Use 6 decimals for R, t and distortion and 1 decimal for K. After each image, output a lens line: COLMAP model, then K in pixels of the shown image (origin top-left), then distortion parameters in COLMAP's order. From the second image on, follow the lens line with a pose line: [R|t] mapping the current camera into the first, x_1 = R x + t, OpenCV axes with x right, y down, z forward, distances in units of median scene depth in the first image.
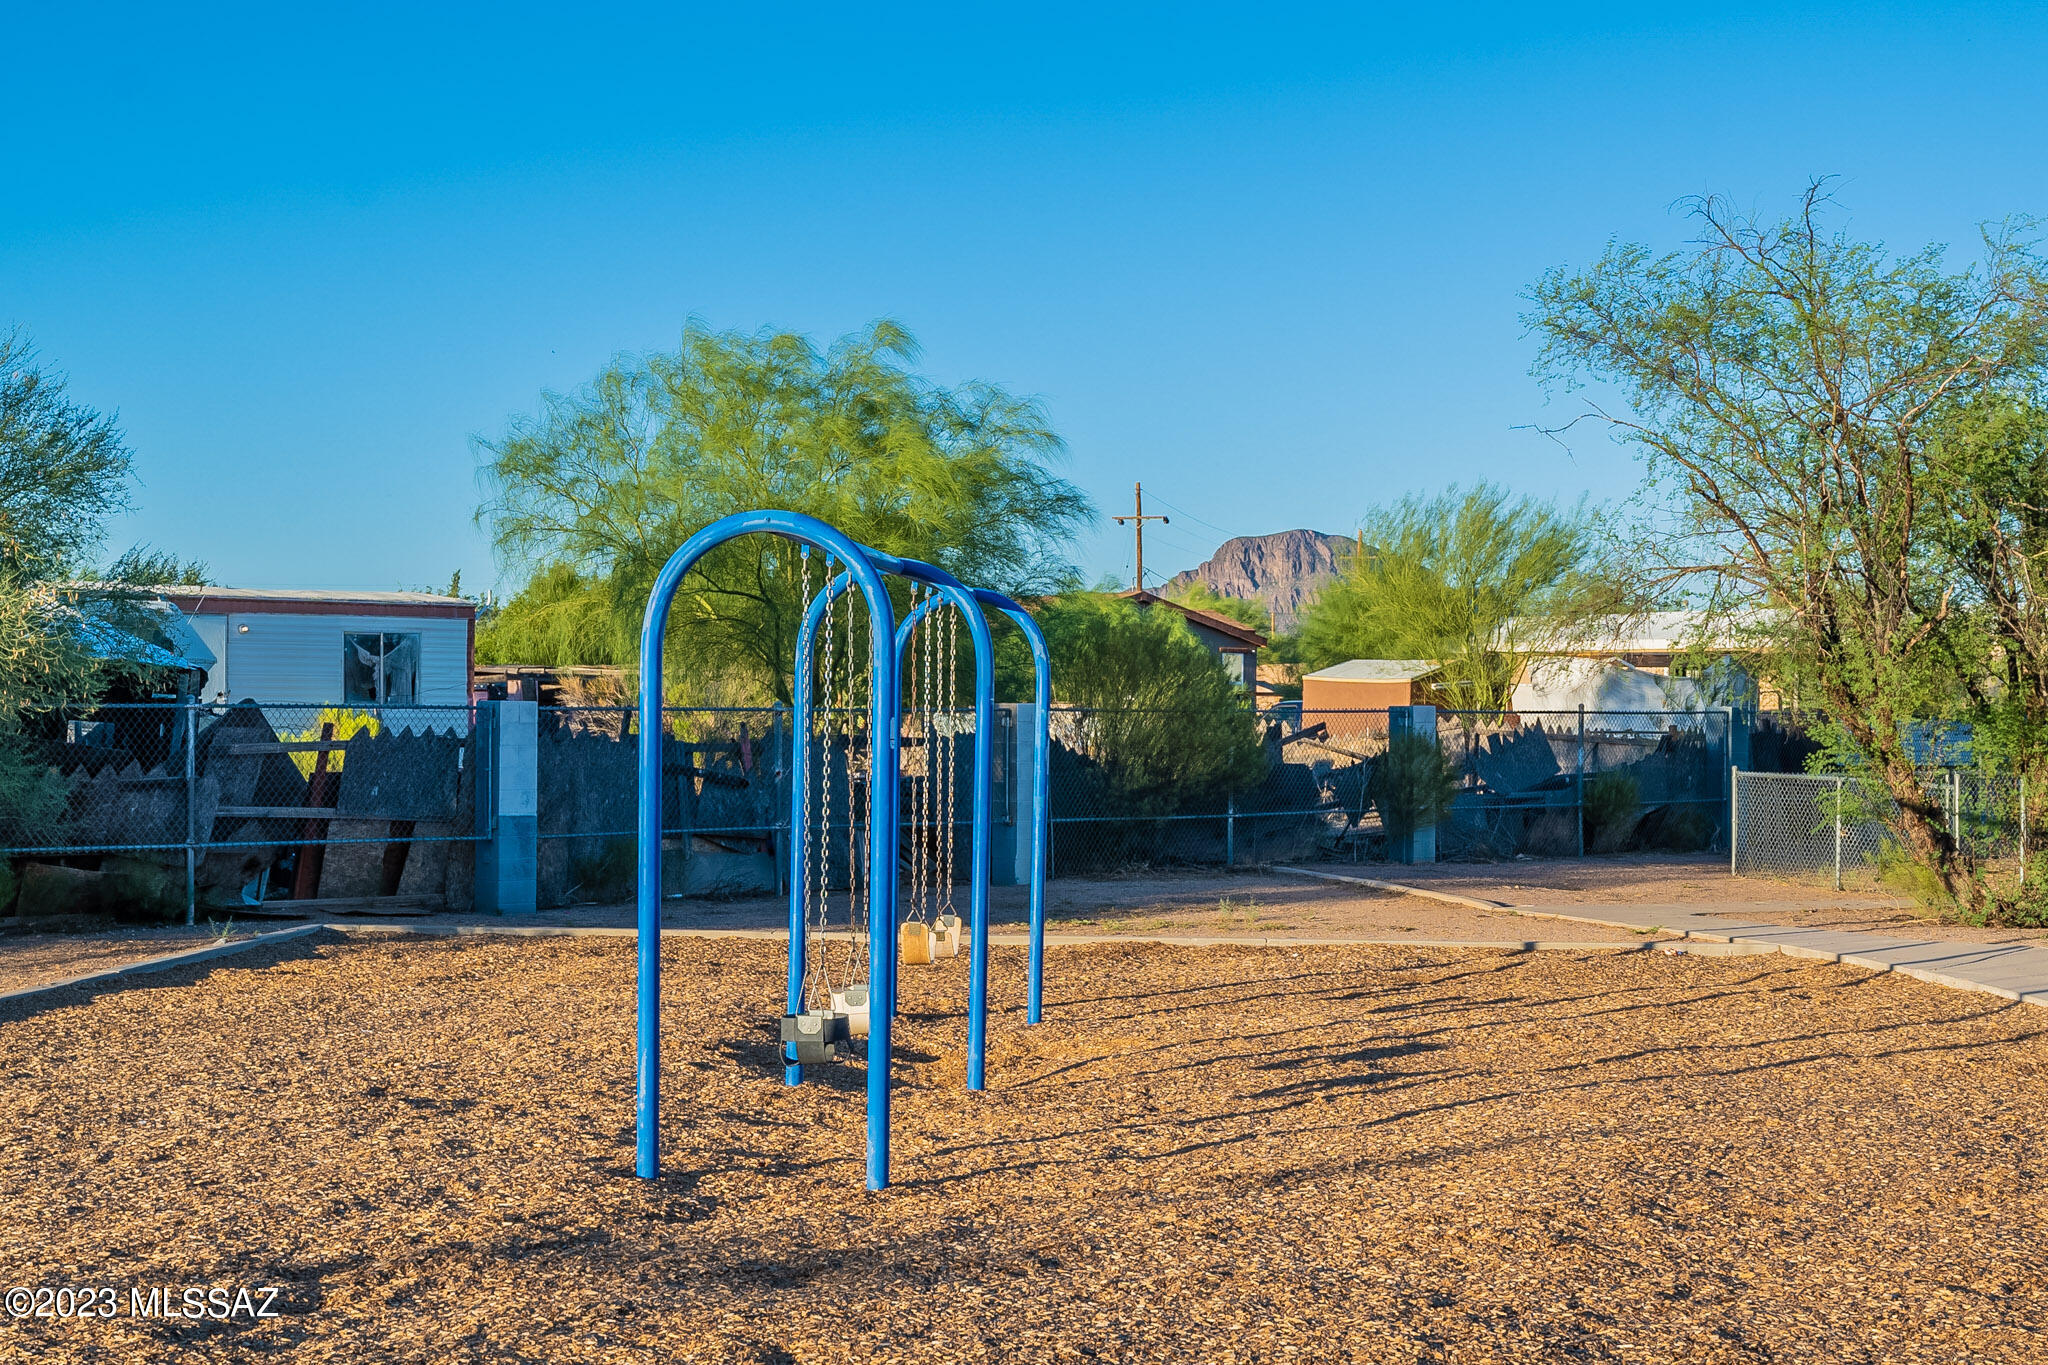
lens RADIAL K [[2888.0, 0, 1025.0], [0, 2888.0, 684.5], [0, 0, 1]] dist [-0.011427, 0.000000]
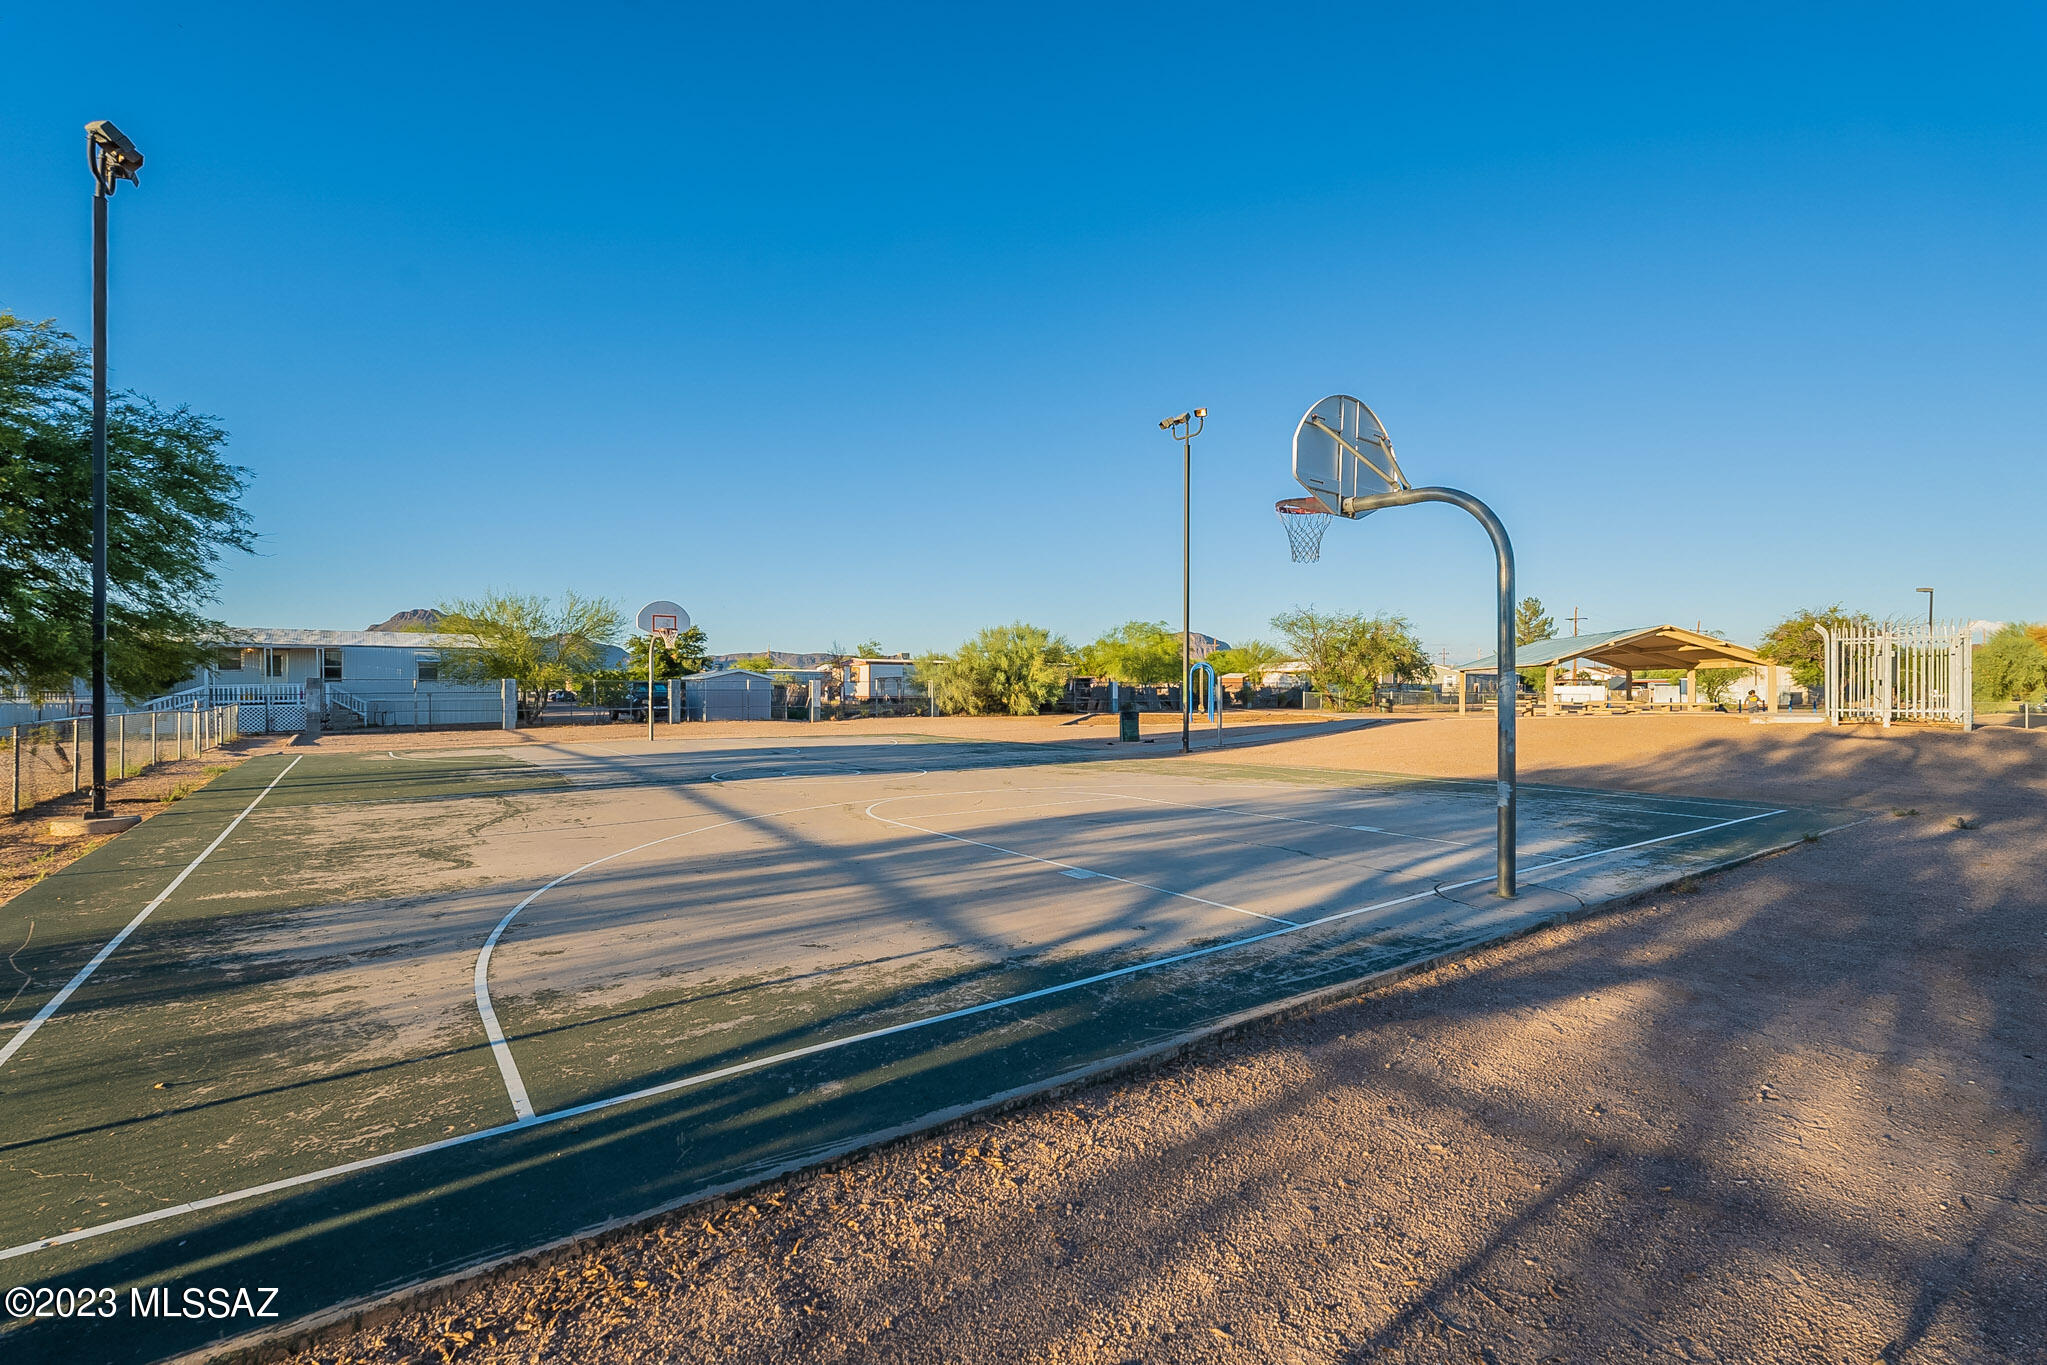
lens RADIAL K [[945.0, 0, 1012.1], [0, 945.0, 687.0], [0, 0, 1]] dist [-0.000183, -0.000057]
pose [[0.996507, -0.003268, -0.083445, -0.179263], [0.004120, 0.999941, 0.010043, -0.003461], [0.083407, -0.010352, 0.996462, -0.939119]]
